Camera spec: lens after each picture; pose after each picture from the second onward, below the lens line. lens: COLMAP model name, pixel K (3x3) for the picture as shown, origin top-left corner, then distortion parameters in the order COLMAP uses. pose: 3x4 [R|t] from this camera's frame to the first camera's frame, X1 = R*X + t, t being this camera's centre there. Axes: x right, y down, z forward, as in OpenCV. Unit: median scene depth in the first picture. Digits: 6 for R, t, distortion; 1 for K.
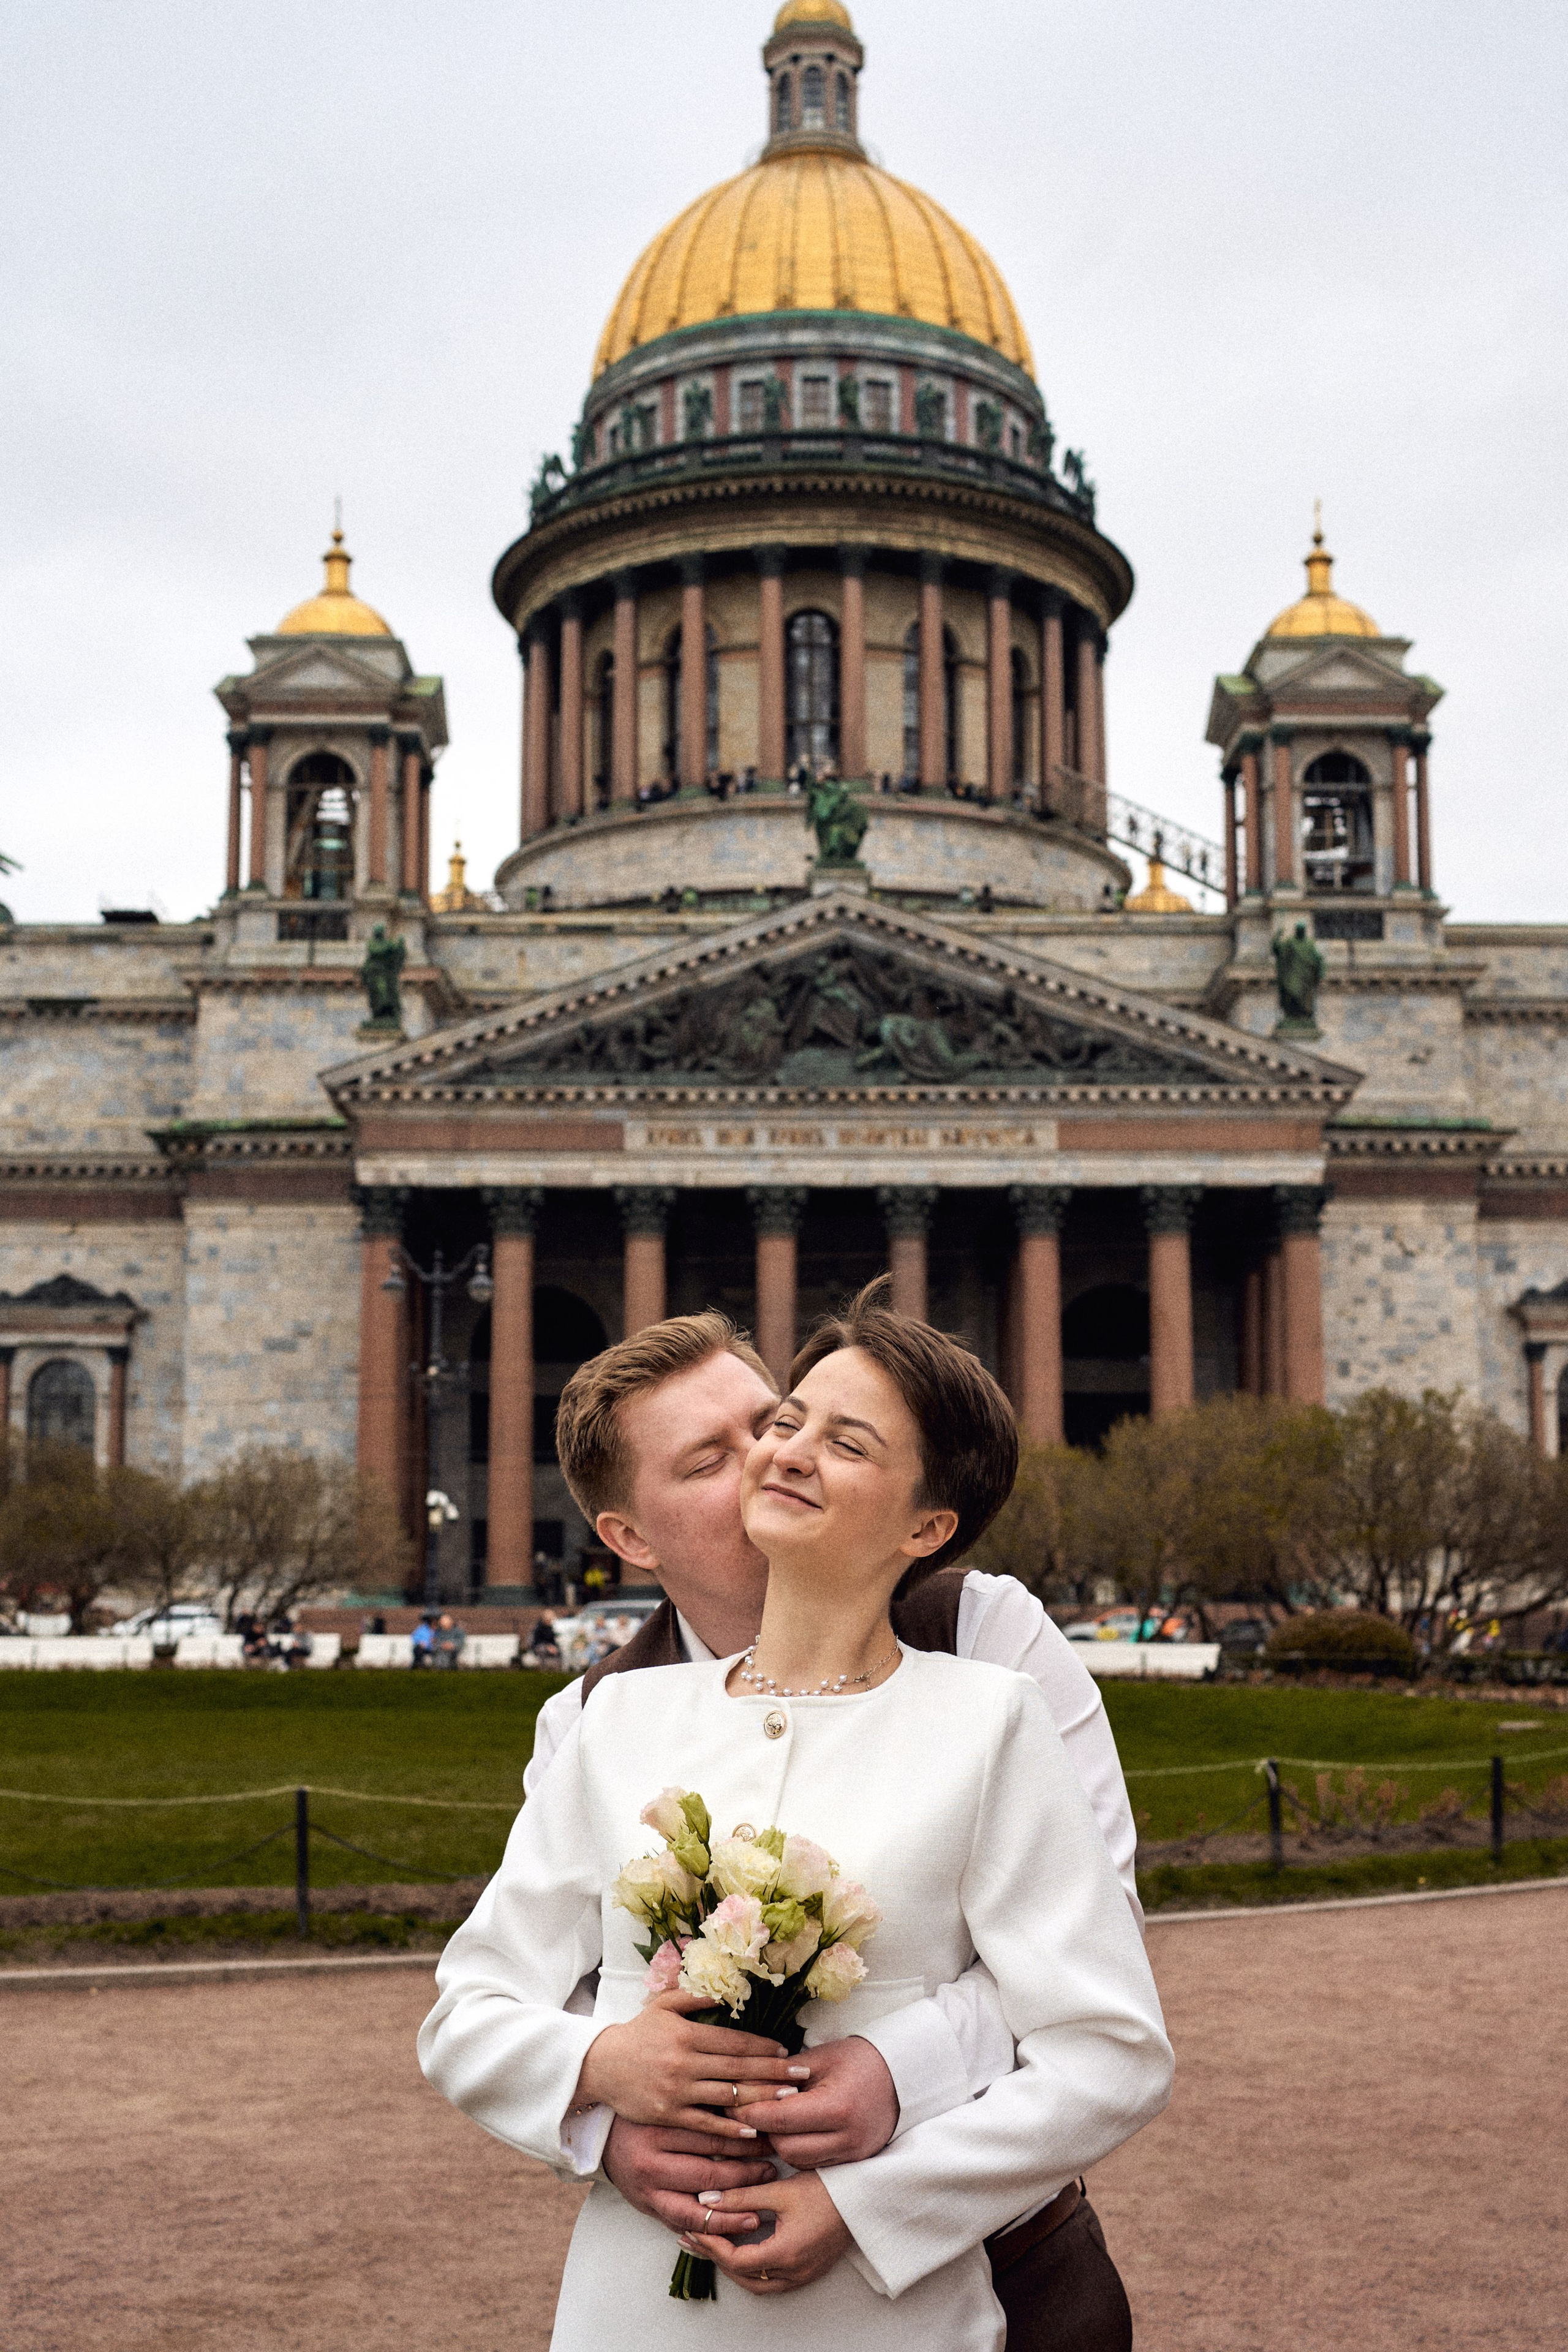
lens RADIAL K [[2721.7, 0, 785.4], [0, 2721.7, 1249.7], [0, 0, 1]] dist [-0.005042, 0.013348]
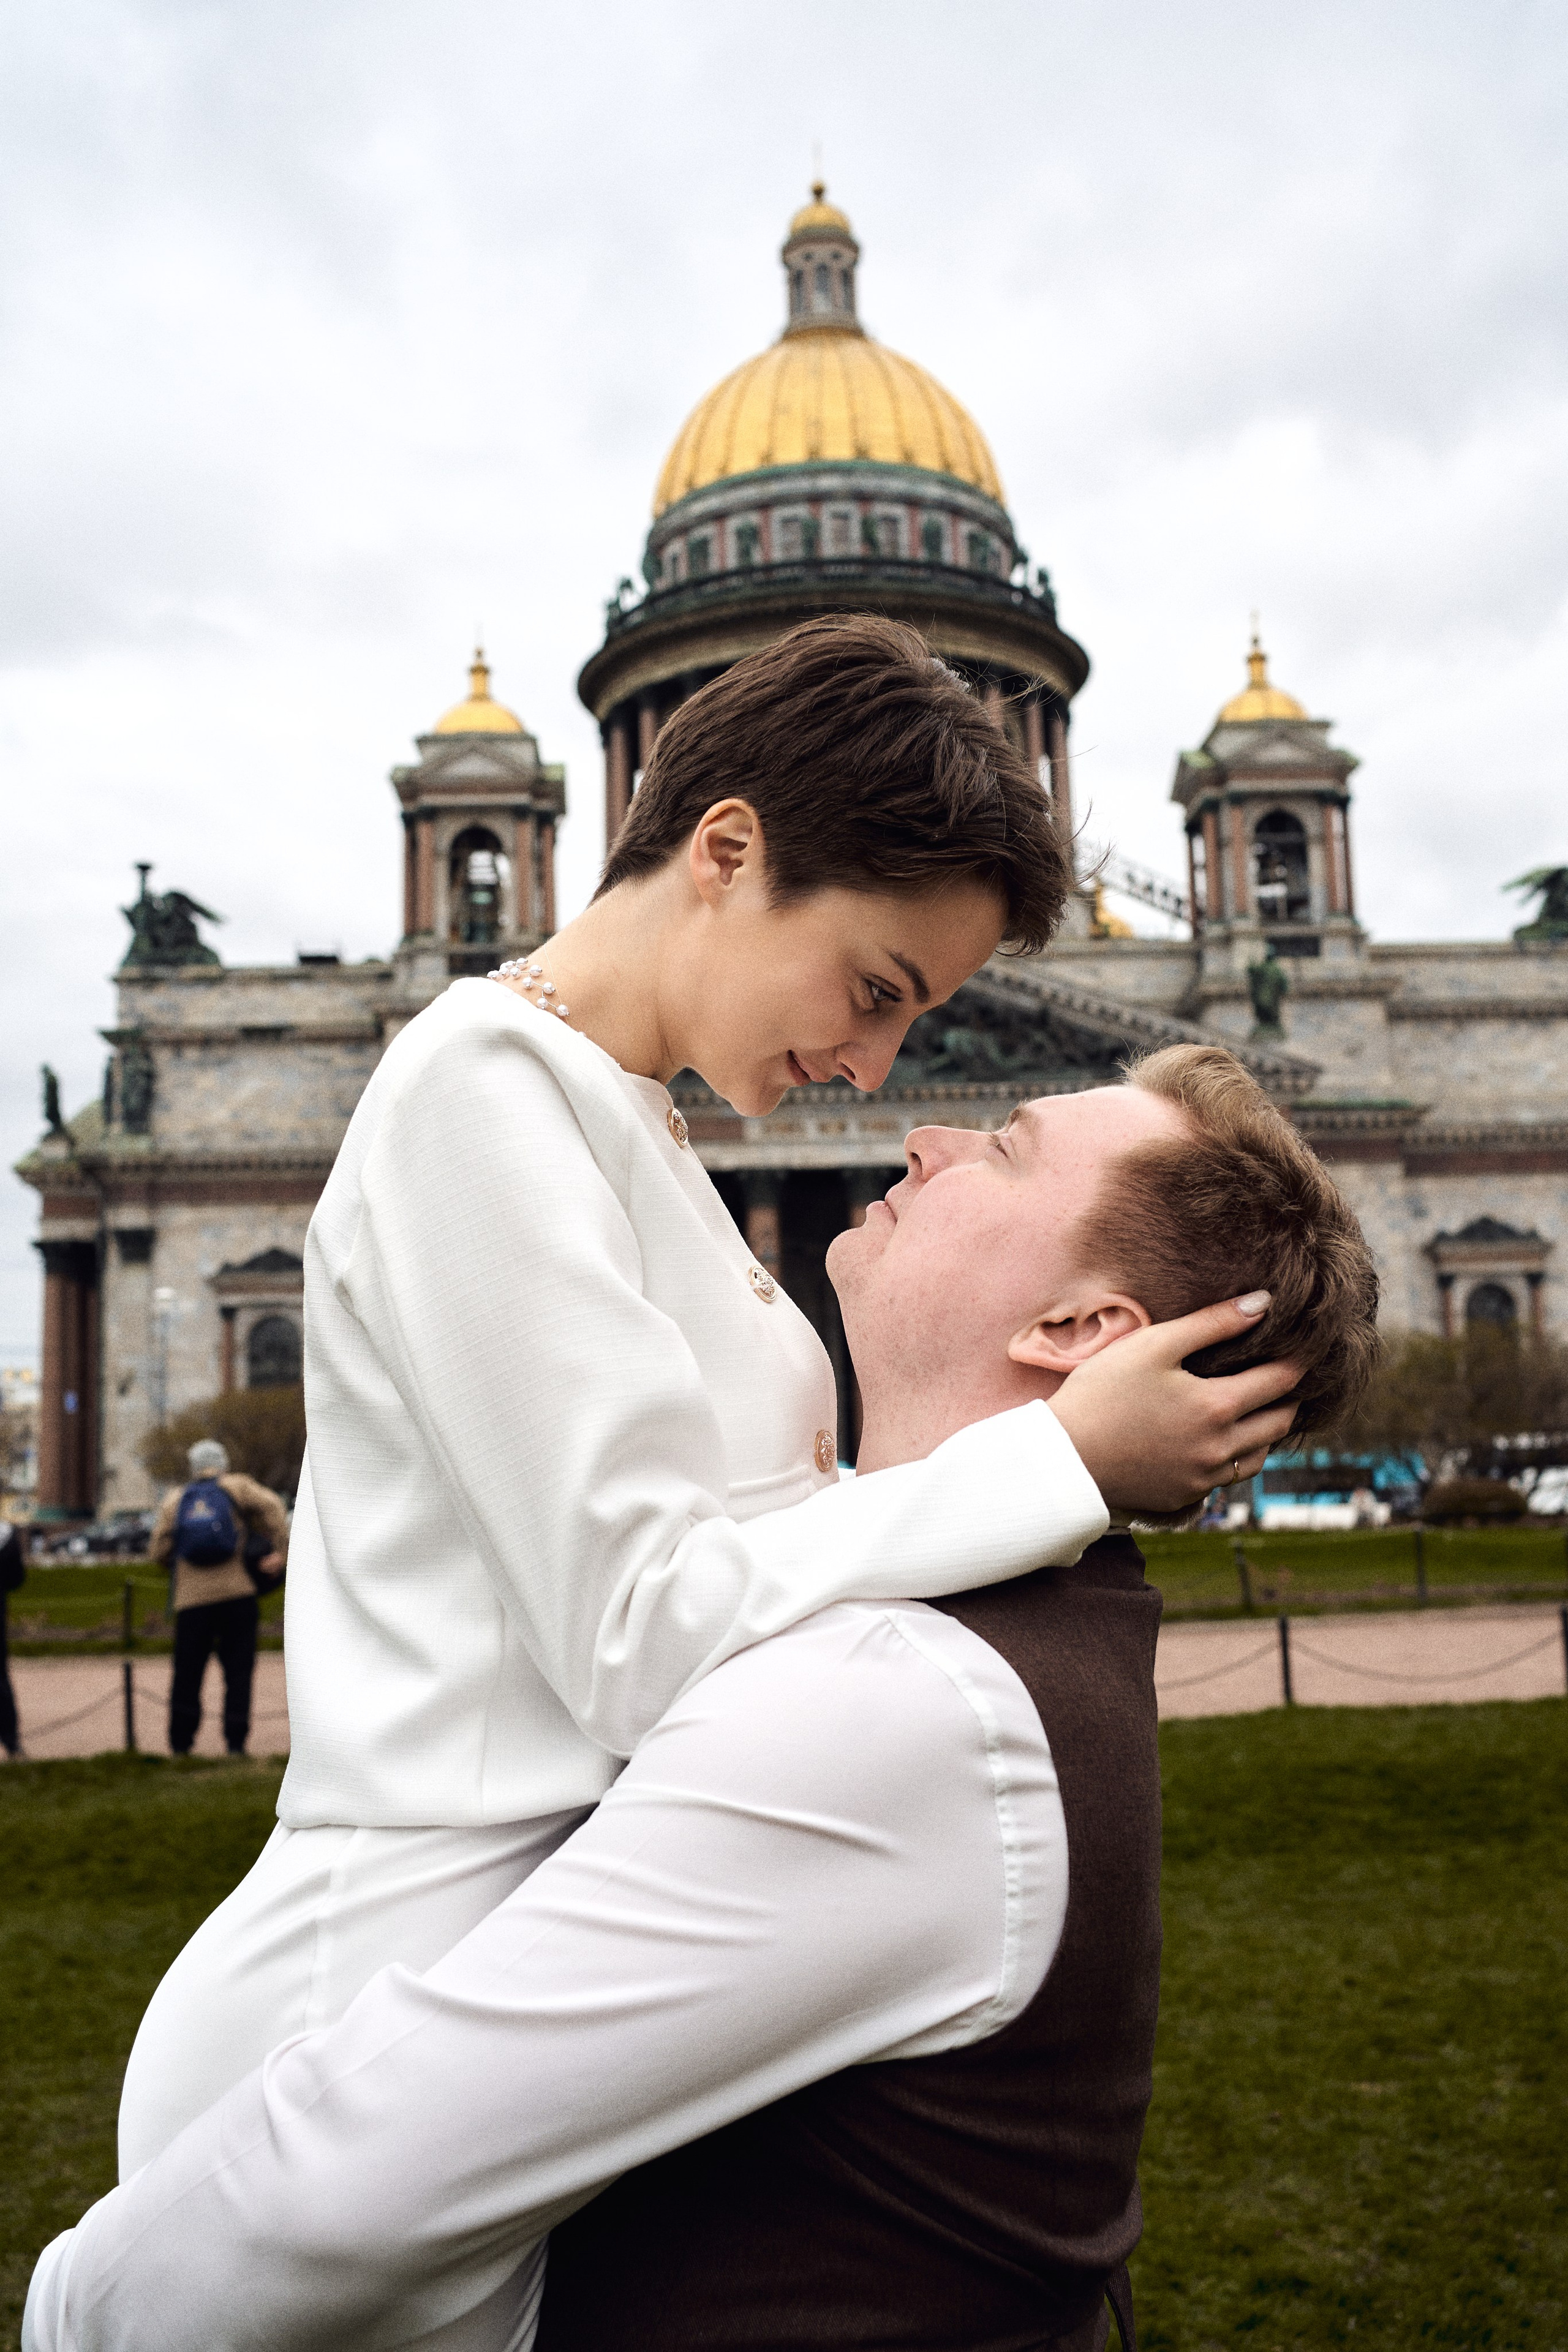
lens RADIAL K [[2380.4, 0, 714.7], [0, 2380.4, 1147.3], [0, 0, 1]] dist [-0.009002, 0.002933]
pose [[0.999434, -0.022168, 0.025290, -0.089890], [0.022685, 0.999535, -0.020360, -0.009694], [-0.024827, 0.020922, 0.999473, -0.095141]]
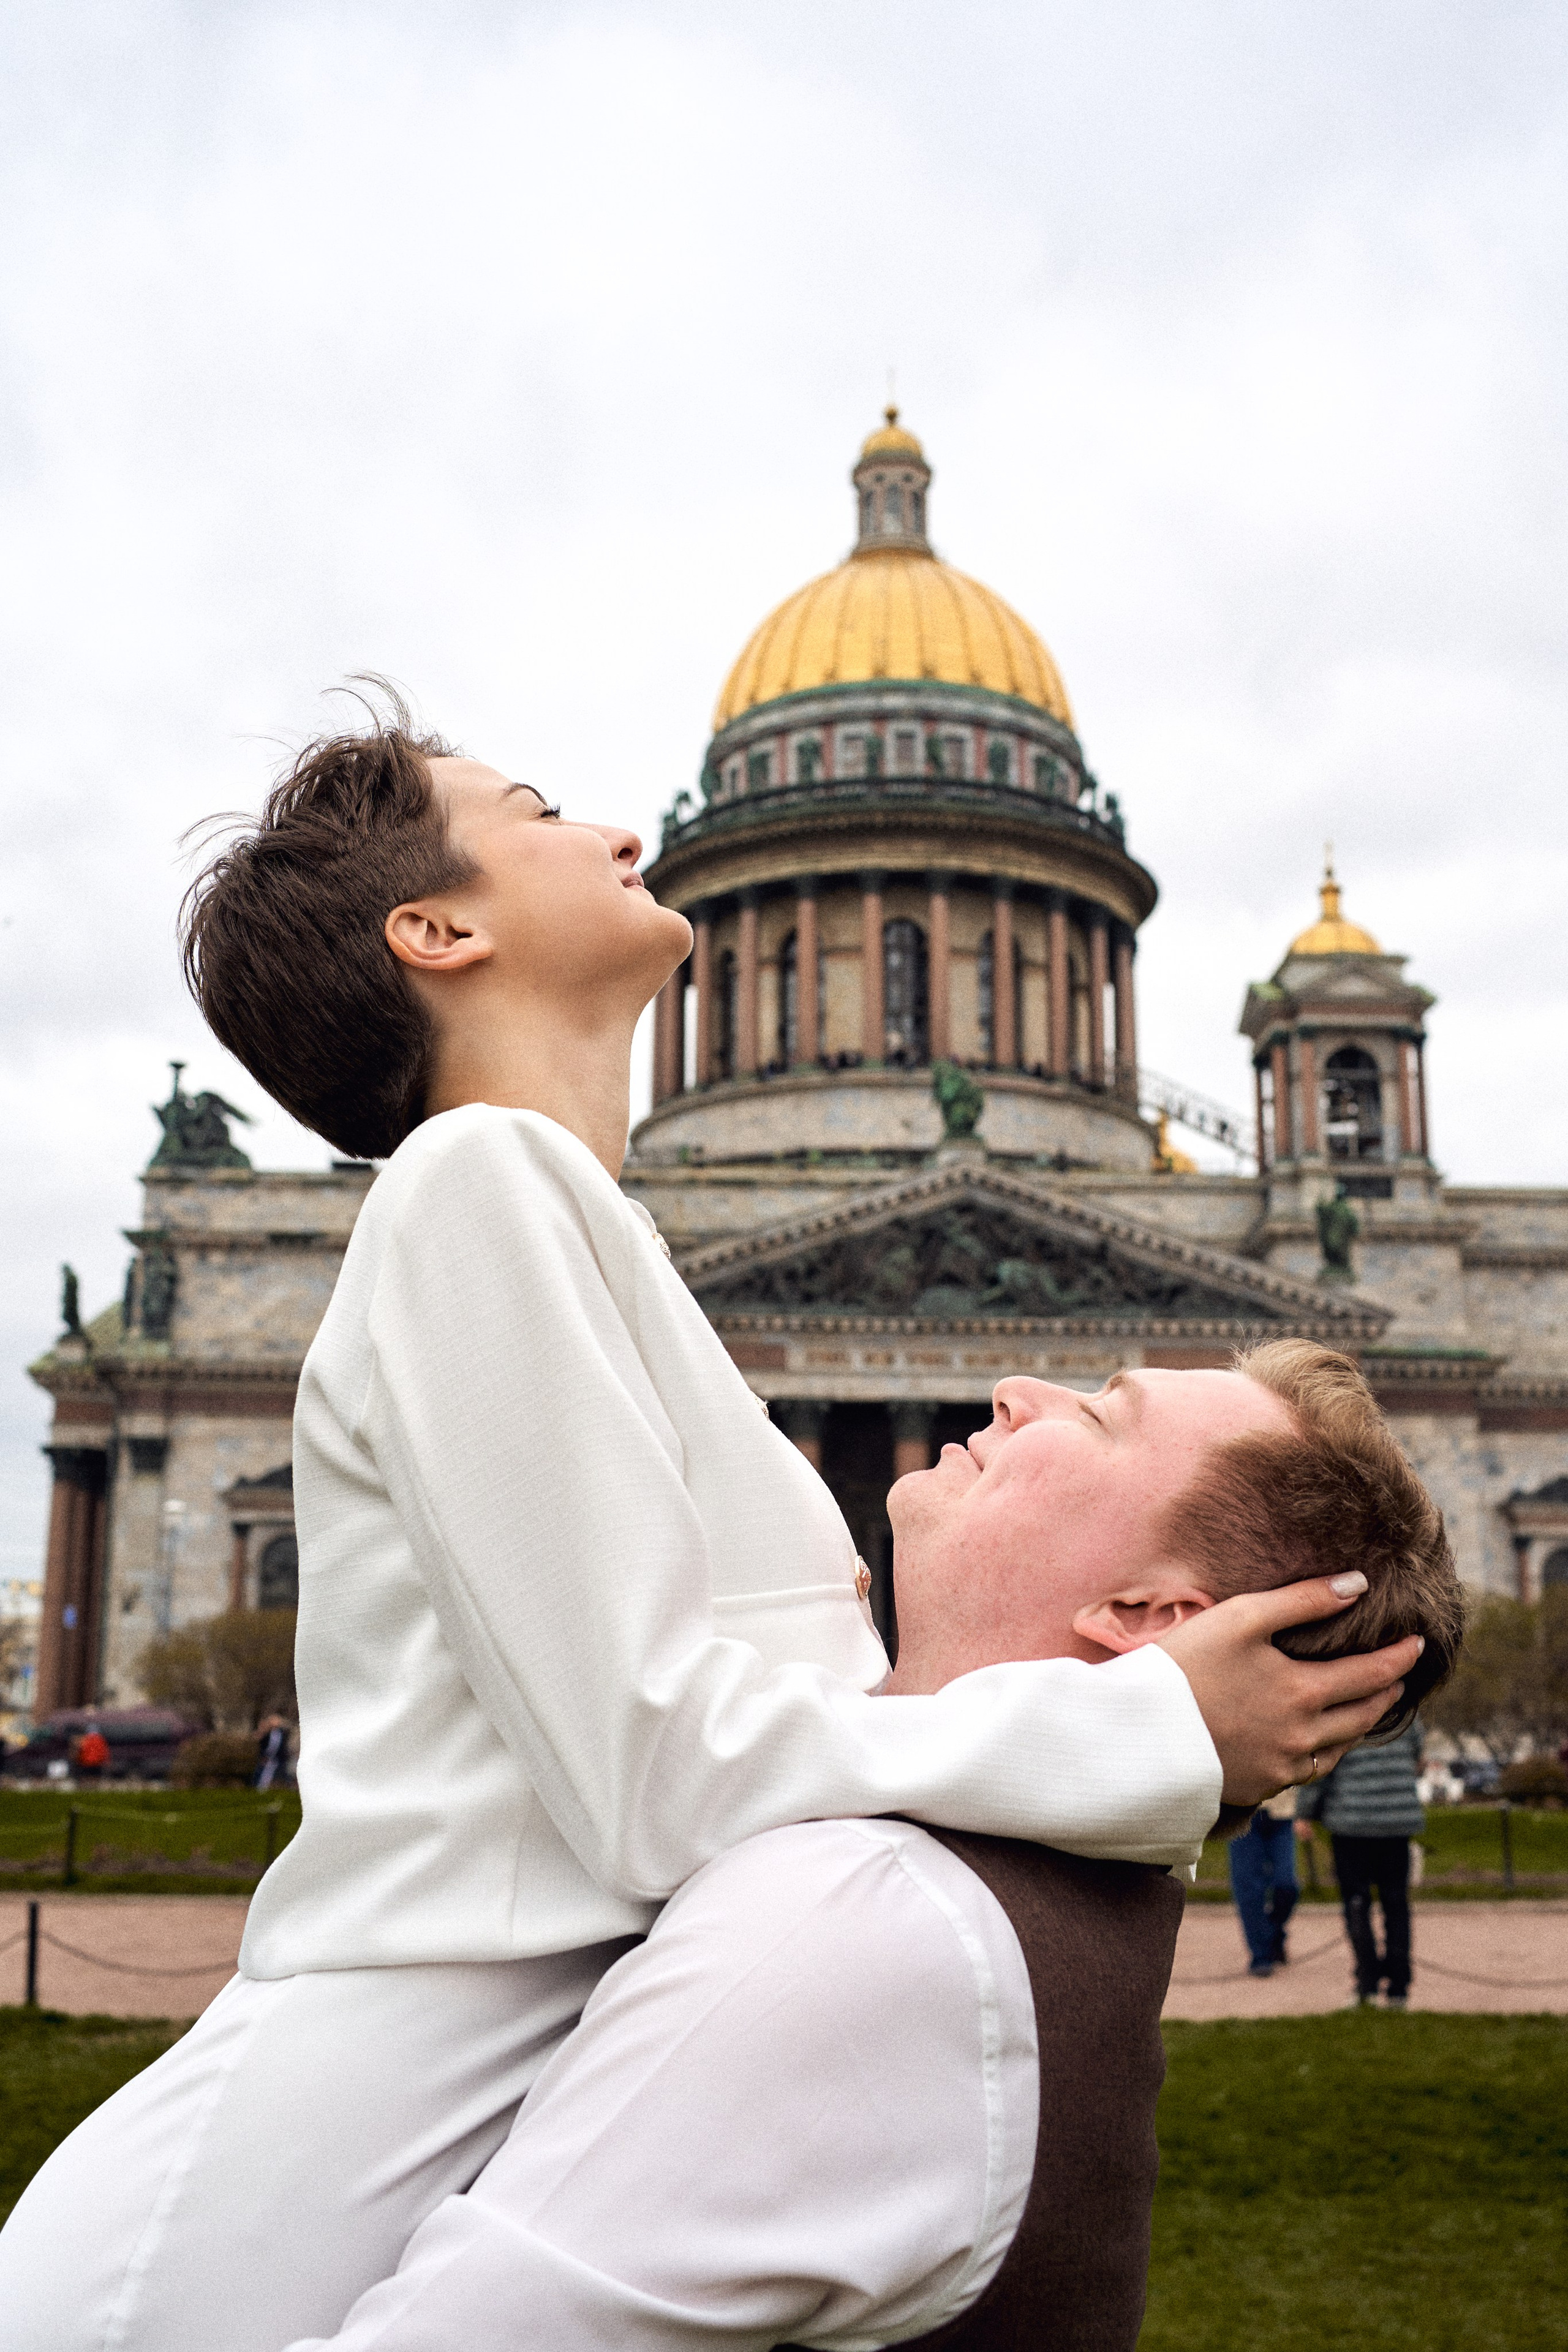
lens RADIAL K [[2450.5, 0, 686.4], [0, 2450.5, 1169.8], [0, 0, 1]] dist [-0.034990, 0.014950]
pose [[0.999908, 0.012472, -0.005249, -0.088138], [-0.012955, 0.994376, -0.105113, -0.008327], [0.003909, 0.105172, 0.994446, -0.085746]]
